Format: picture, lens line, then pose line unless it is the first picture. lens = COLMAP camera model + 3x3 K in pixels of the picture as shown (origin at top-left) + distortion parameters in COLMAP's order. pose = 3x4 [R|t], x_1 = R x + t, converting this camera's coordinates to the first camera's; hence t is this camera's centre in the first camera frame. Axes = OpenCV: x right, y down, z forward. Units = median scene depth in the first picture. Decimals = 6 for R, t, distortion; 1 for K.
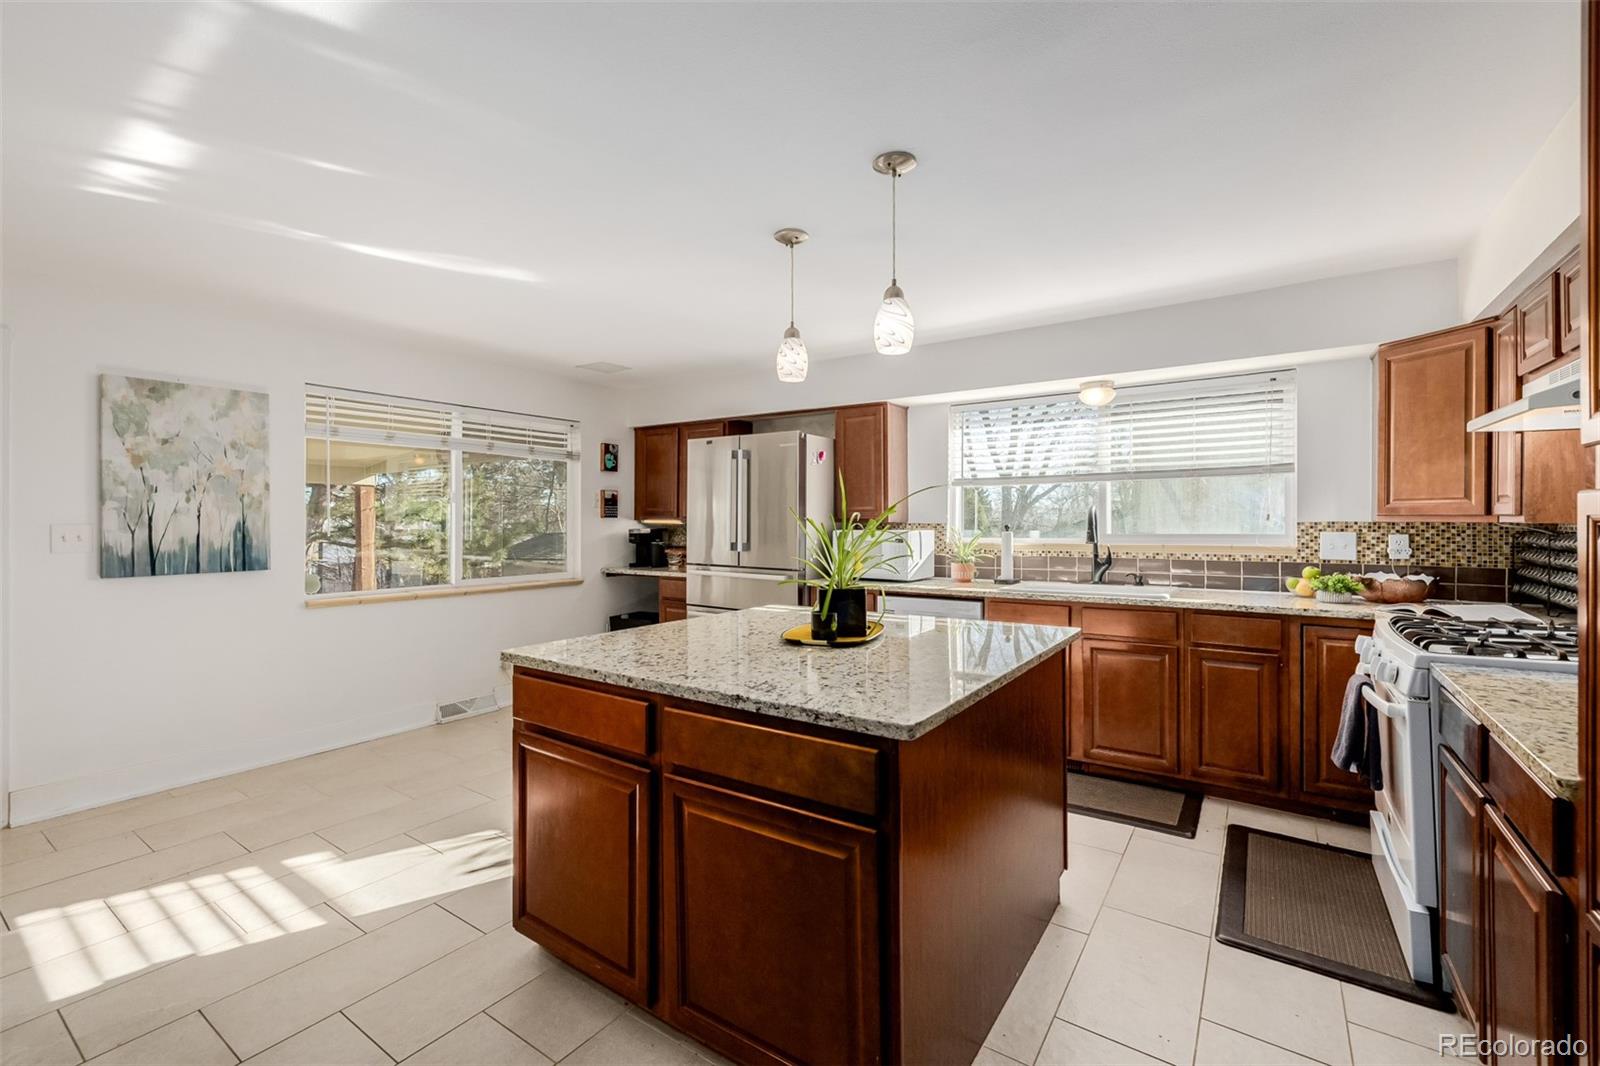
lens RADIAL K [[668.0, 0, 821.7], [0, 668.0, 521.4], [0, 0, 1]] dist [0.008728, 0.000187]
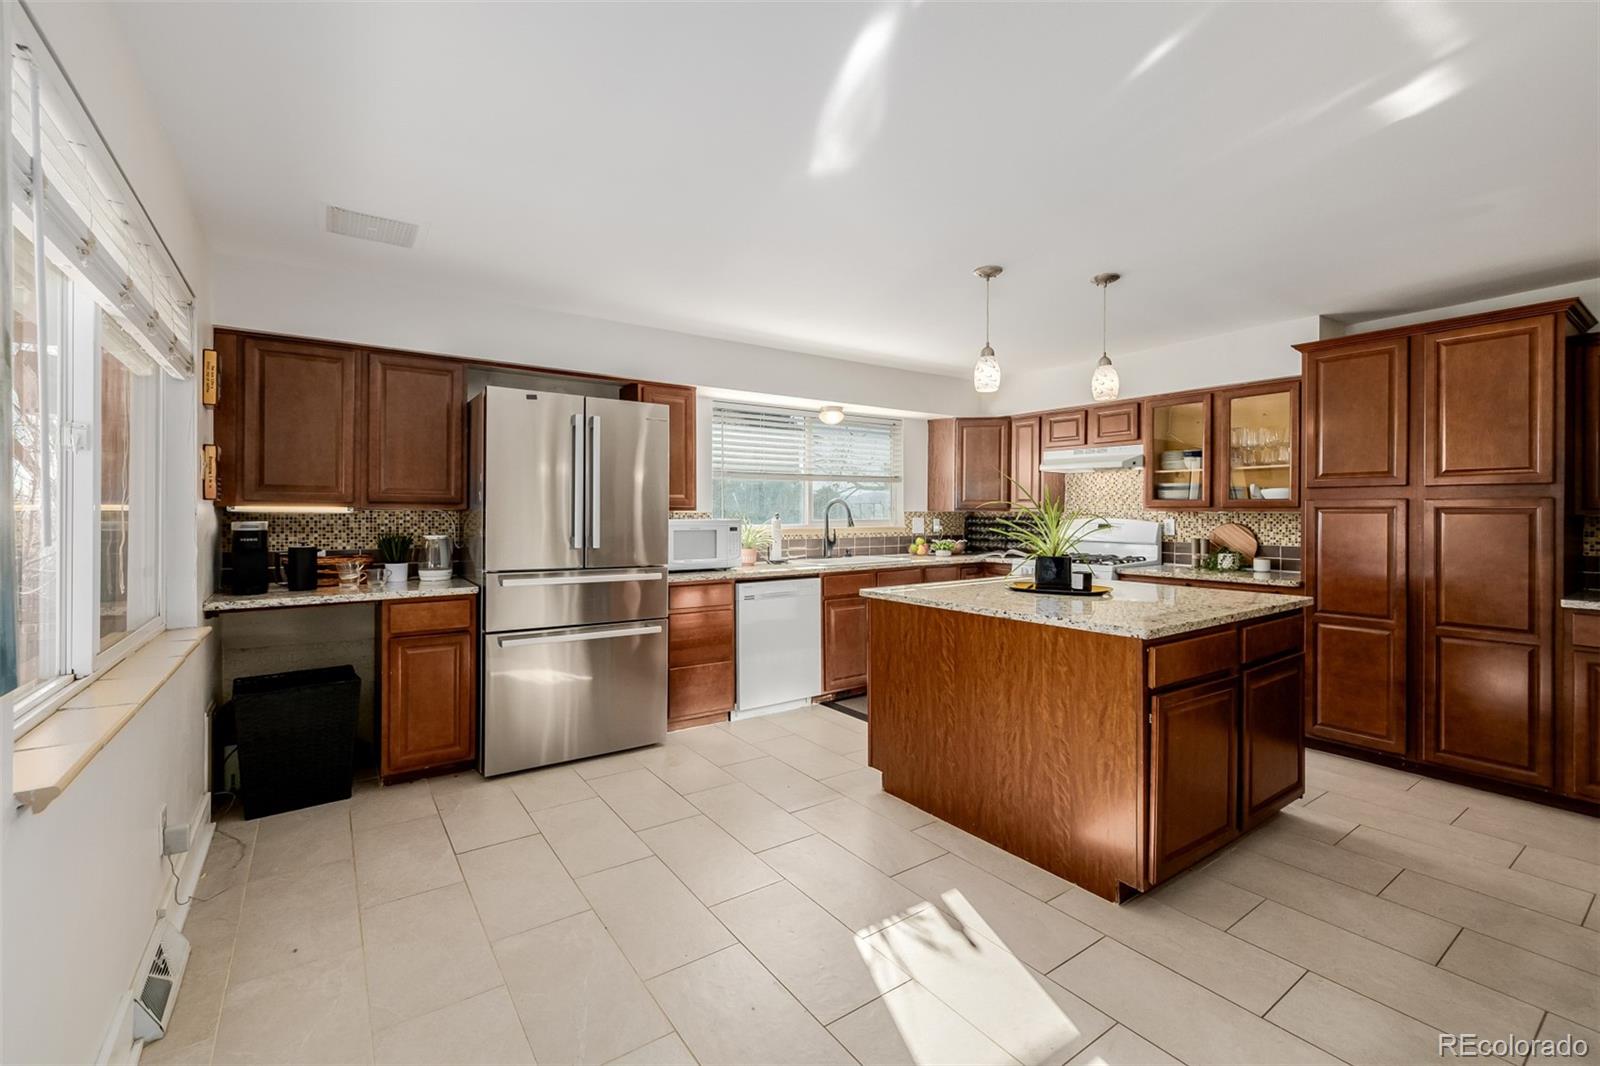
lens RADIAL K [[678.0, 0, 779.0], [0, 678.0, 514.3], [0, 0, 1]] dist [0.000609, 0.000125]
pose [[0.372323, 0.000144, 0.928103, -1.052871], [-0.000338, 1.000000, -0.000019, 0.007737], [-0.928103, -0.000307, 0.372323, 0.711970]]
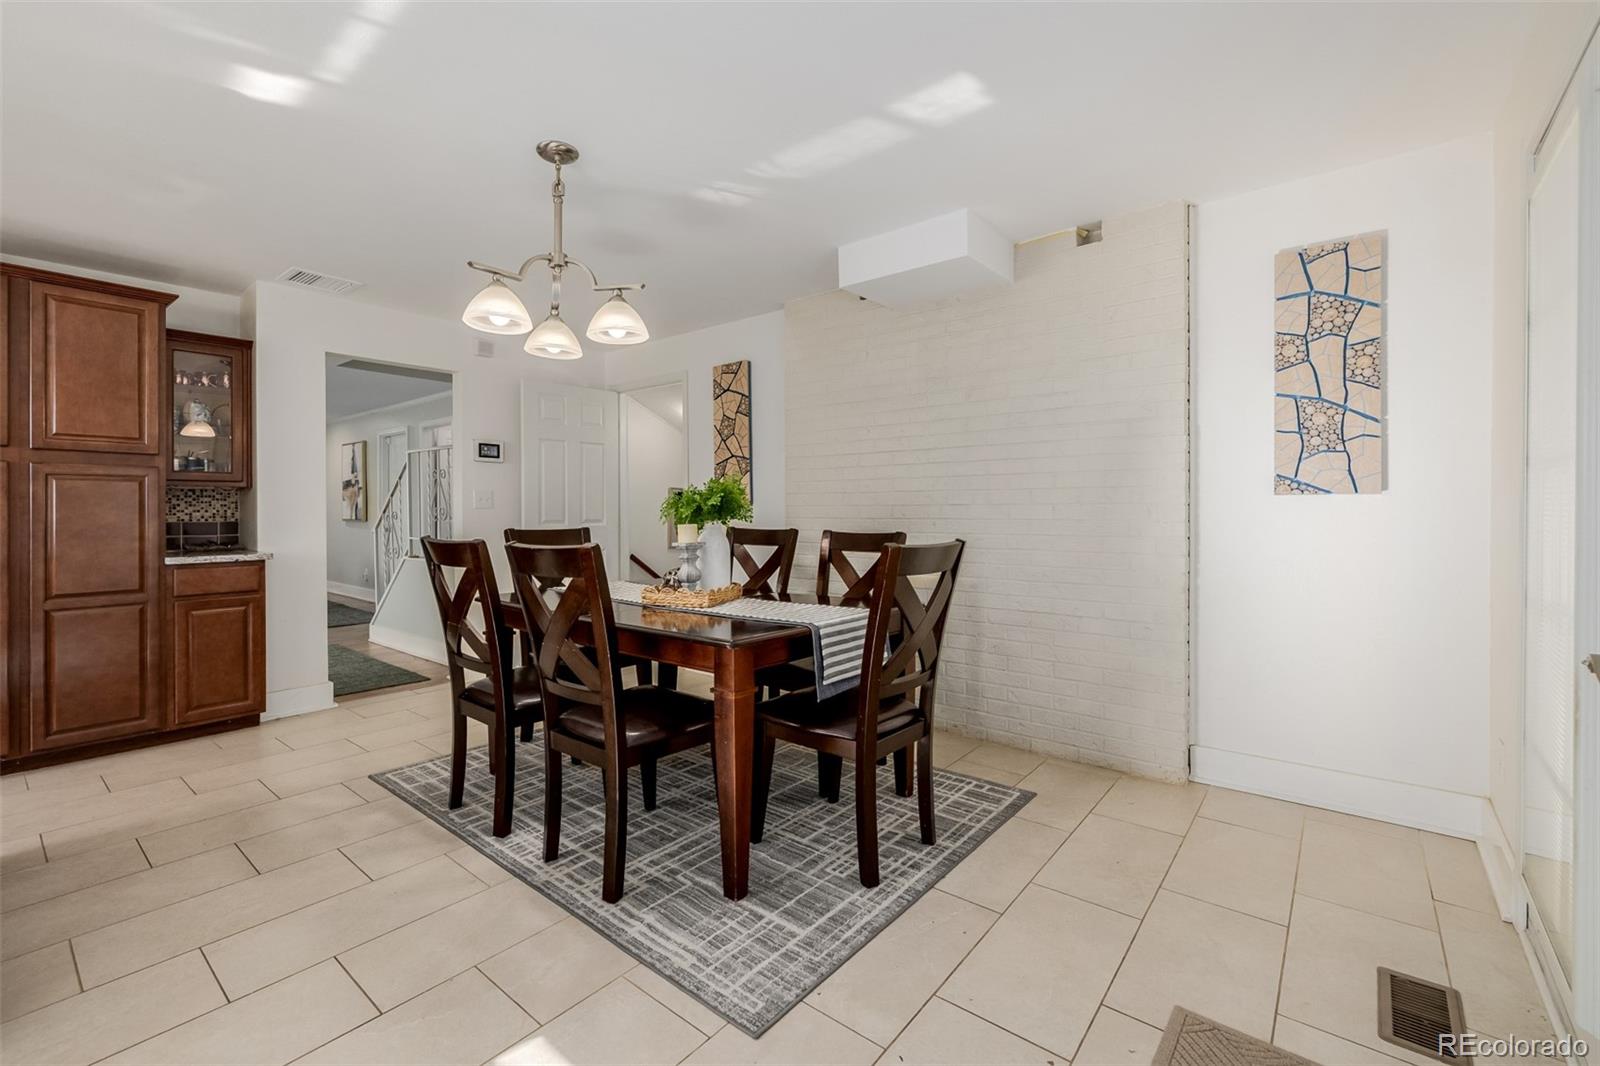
lens RADIAL K [[676.8, 0, 791.3], [0, 676.8, 513.8], [0, 0, 1]] dist [-0.002230, -0.000020]
pose [[-0.995540, 0.000017, 0.094345, -0.860517], [0.000294, 0.999996, 0.002928, 0.051552], [-0.094344, 0.002943, -0.995535, 1.004881]]
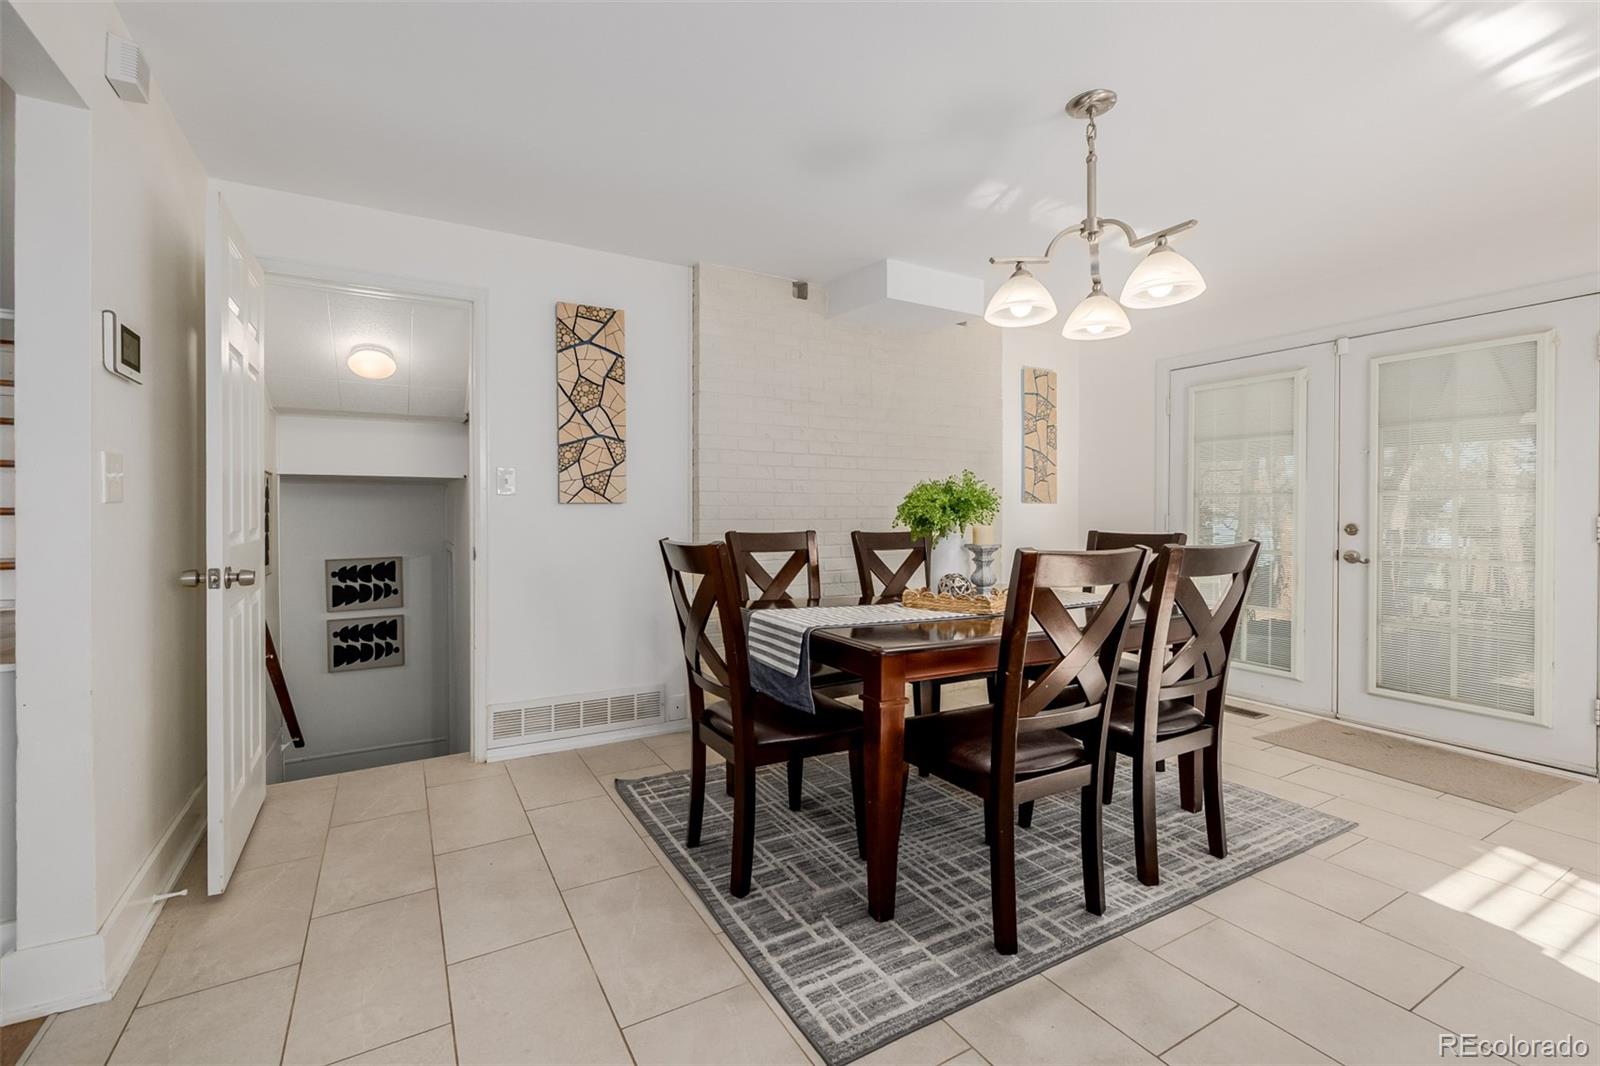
lens RADIAL K [[682.8, 0, 761.7], [0, 682.8, 521.3], [0, 0, 1]] dist [0.000385, 0.000258]
pose [[-0.460515, 0.011564, -0.887577, 0.189997], [-0.000922, 0.999908, 0.013506, 0.051008], [0.887652, 0.007038, -0.460462, 0.317326]]
